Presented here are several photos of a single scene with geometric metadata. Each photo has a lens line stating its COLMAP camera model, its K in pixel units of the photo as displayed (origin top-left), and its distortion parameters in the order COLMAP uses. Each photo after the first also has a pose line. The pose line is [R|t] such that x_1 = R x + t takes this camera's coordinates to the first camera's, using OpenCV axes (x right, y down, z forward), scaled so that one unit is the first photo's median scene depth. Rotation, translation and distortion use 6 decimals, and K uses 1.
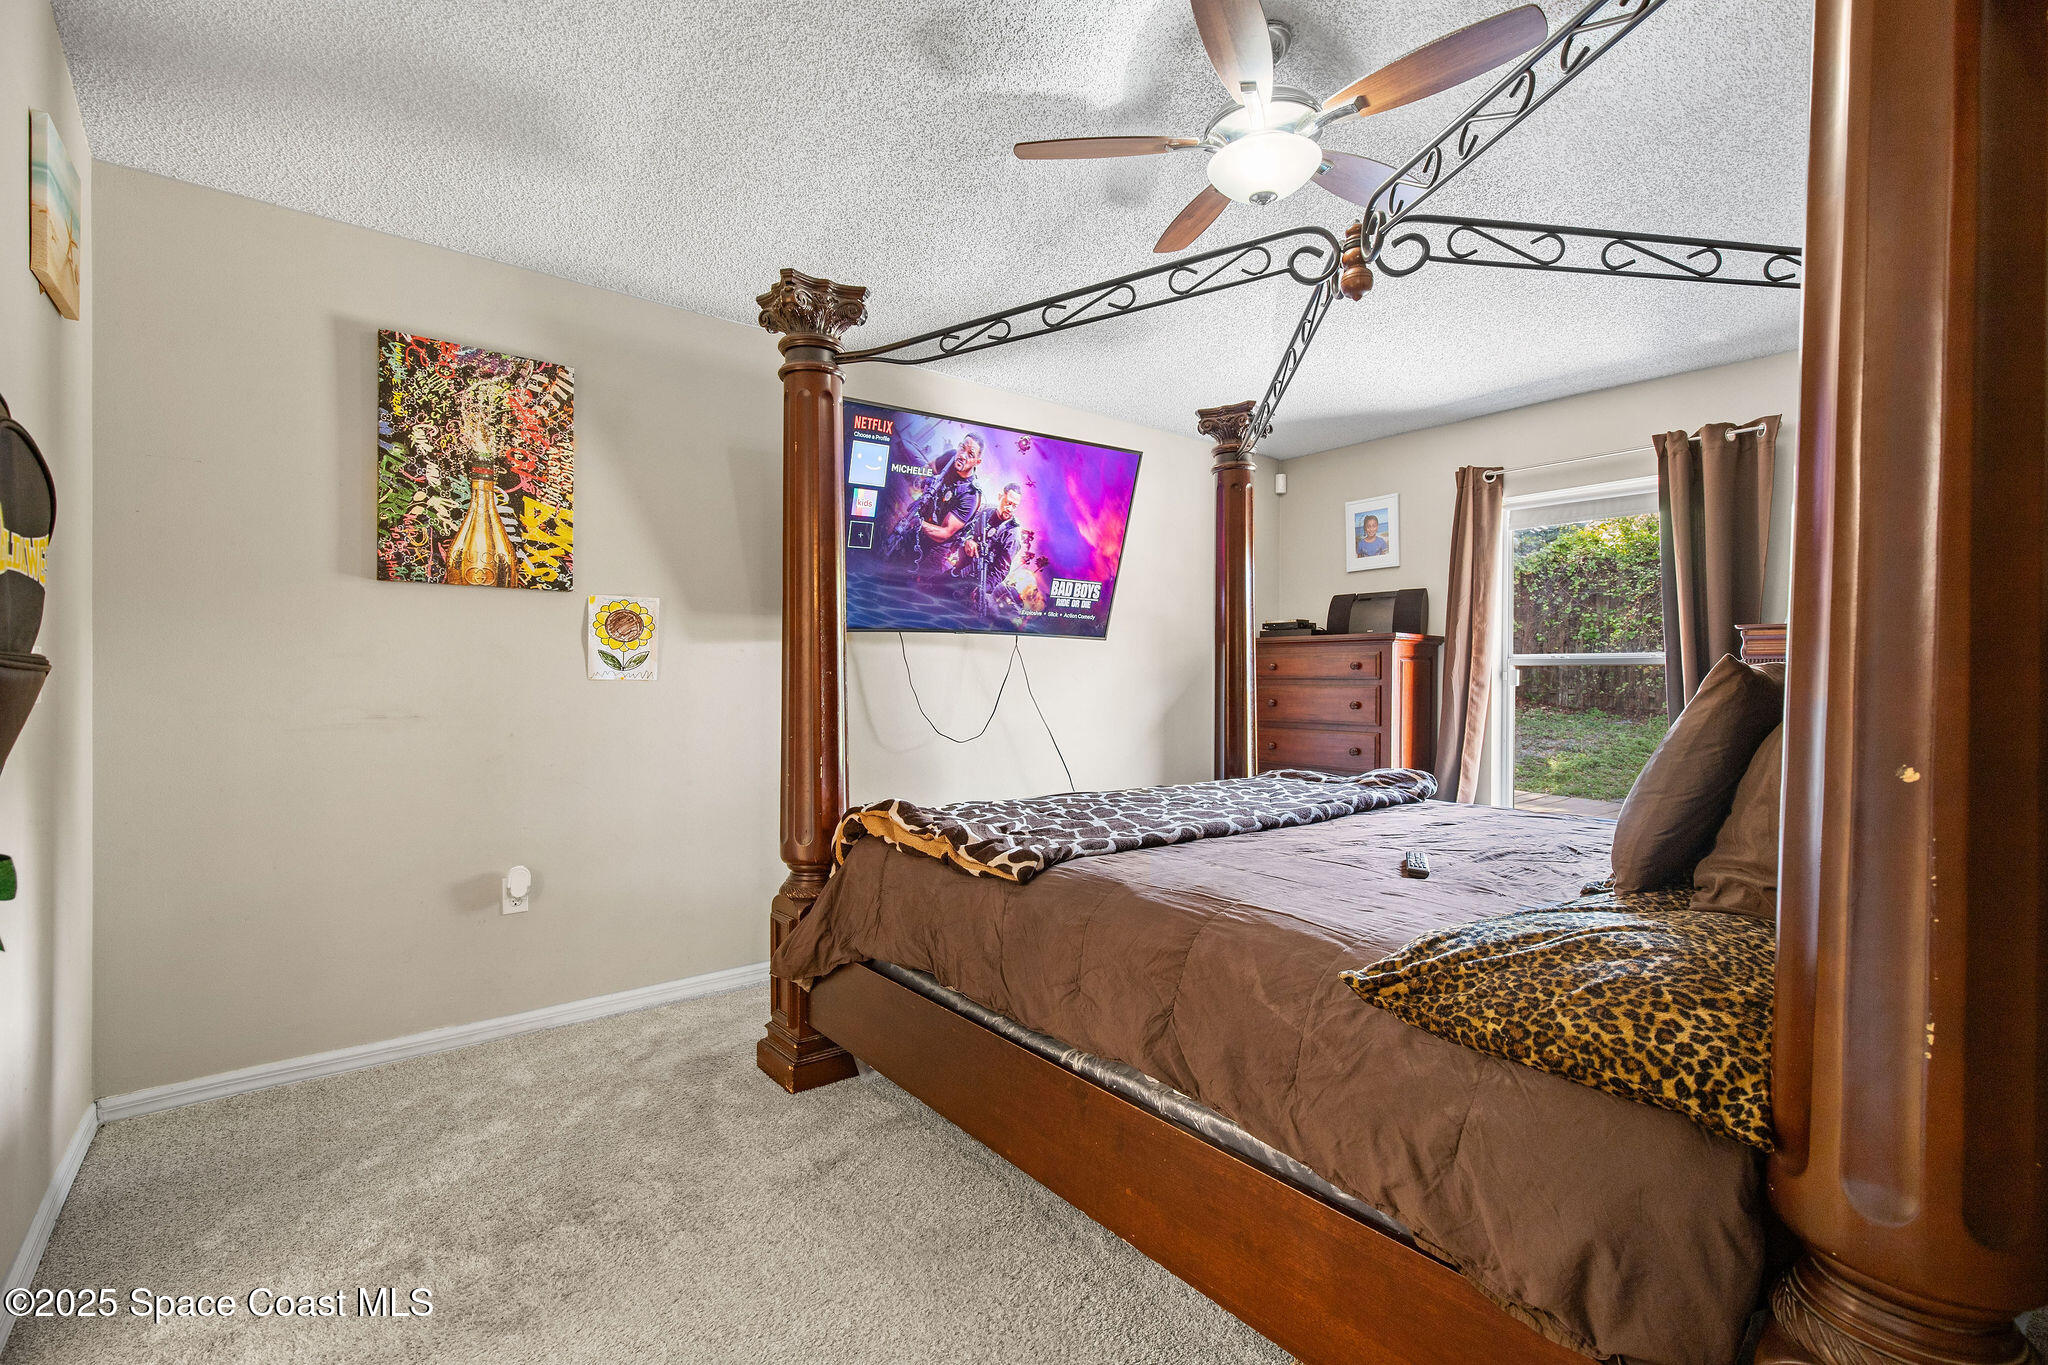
lens RADIAL K [[926.8, 0, 1028.4], [0, 926.8, 685.8], [0, 0, 1]] dist [0.000162, 0.000226]
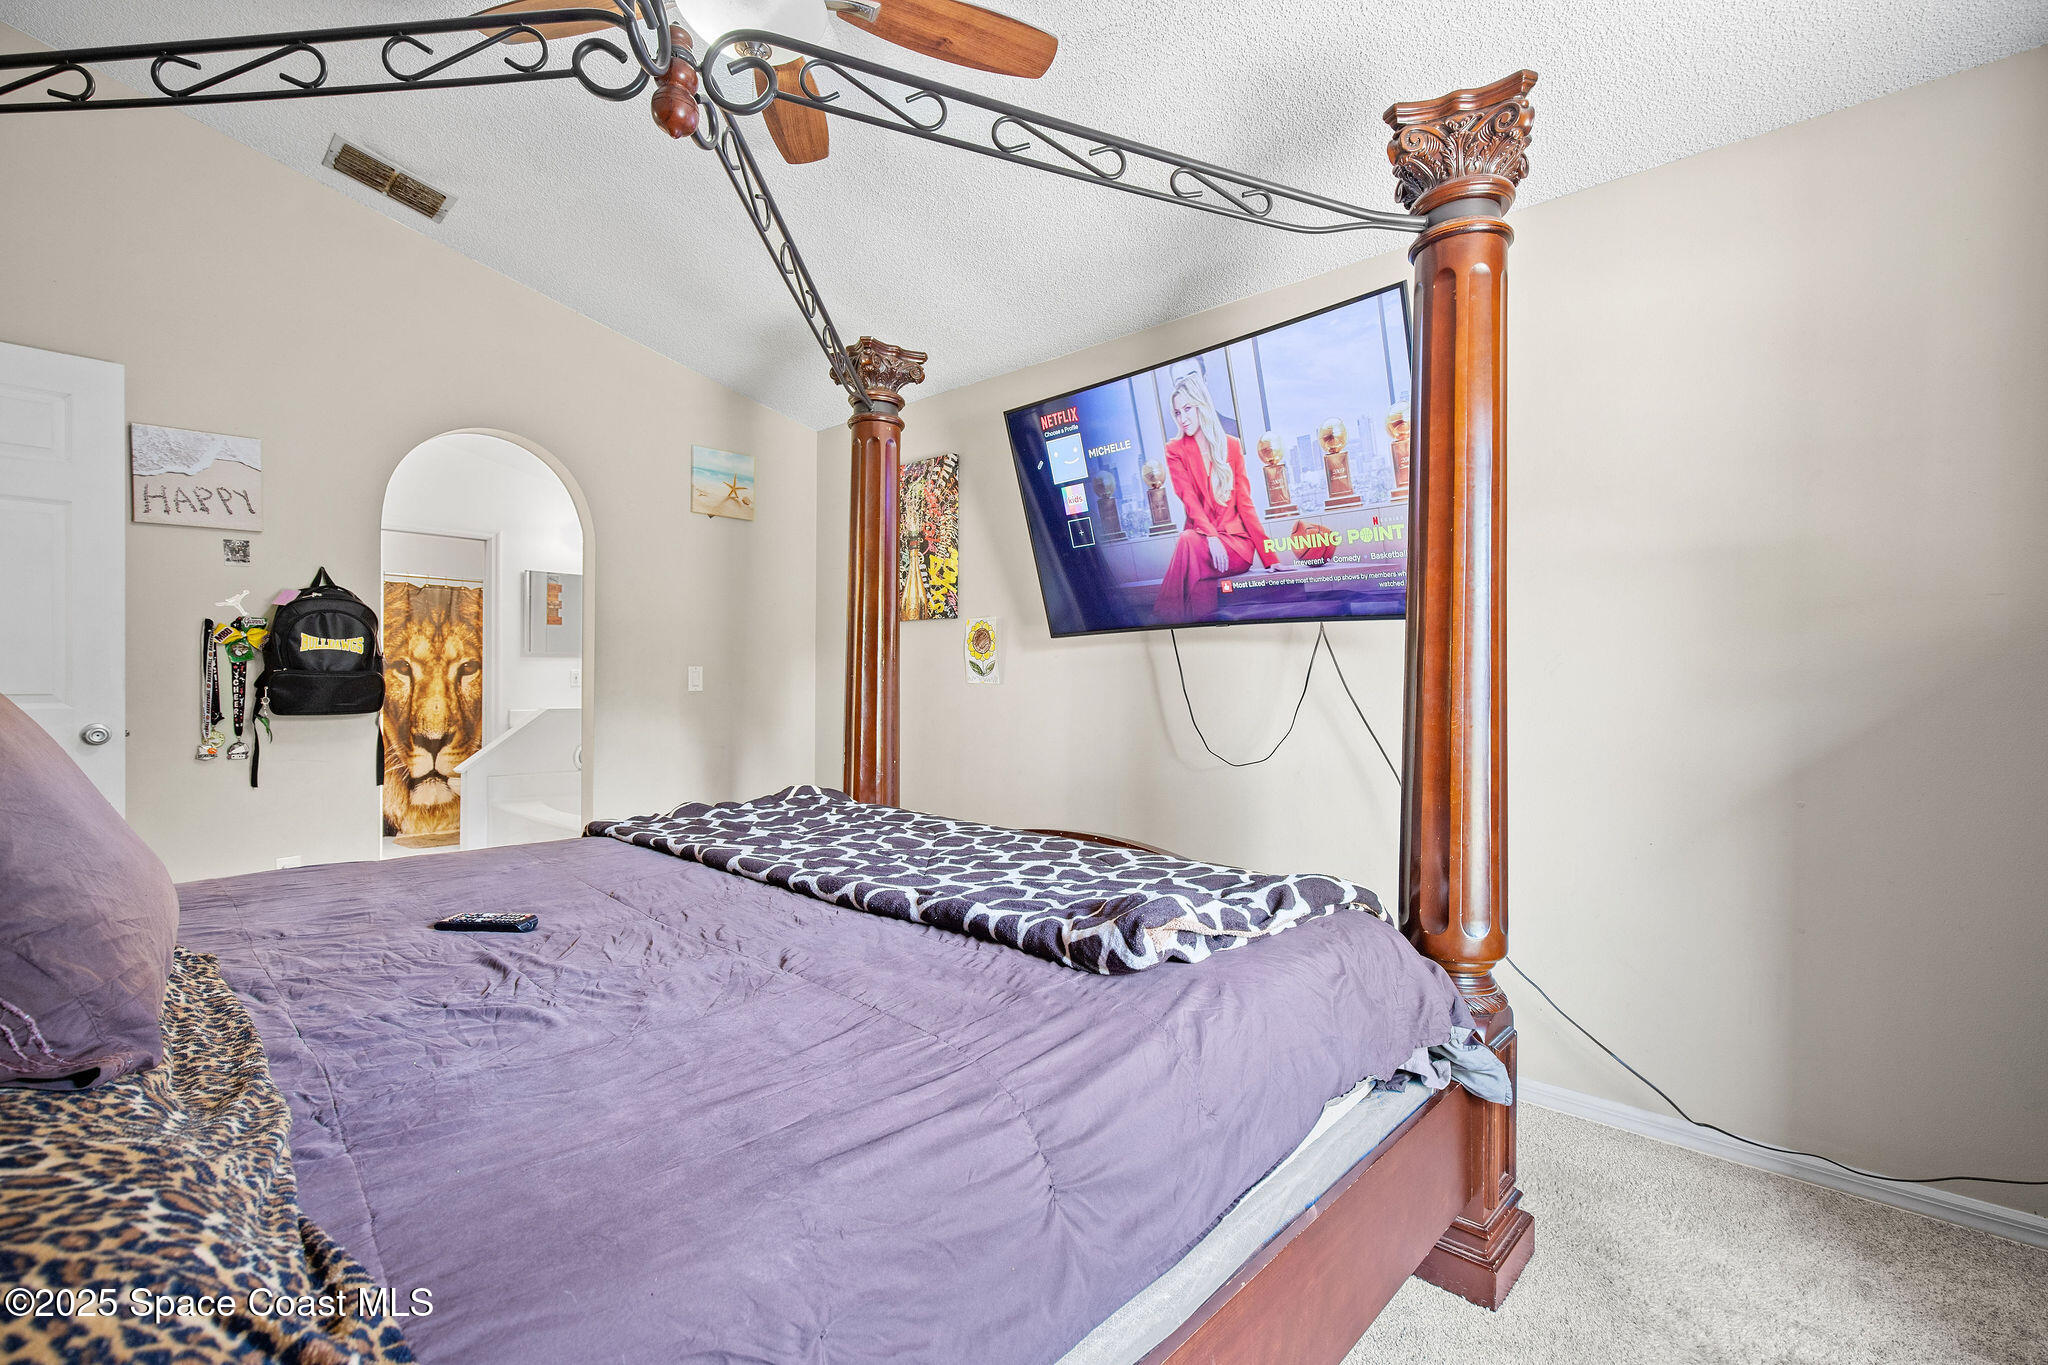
lens RADIAL K [[926.8, 0, 1026.7], [0, 926.8, 679.1], [0, 0, 1]] dist [0.000162, 0.000226]
pose [[0.128392, -0.004145, -0.991715, 0.893204], [-0.011662, 0.999916, -0.005689, -0.006570], [0.991655, 0.012295, 0.128332, 0.967614]]
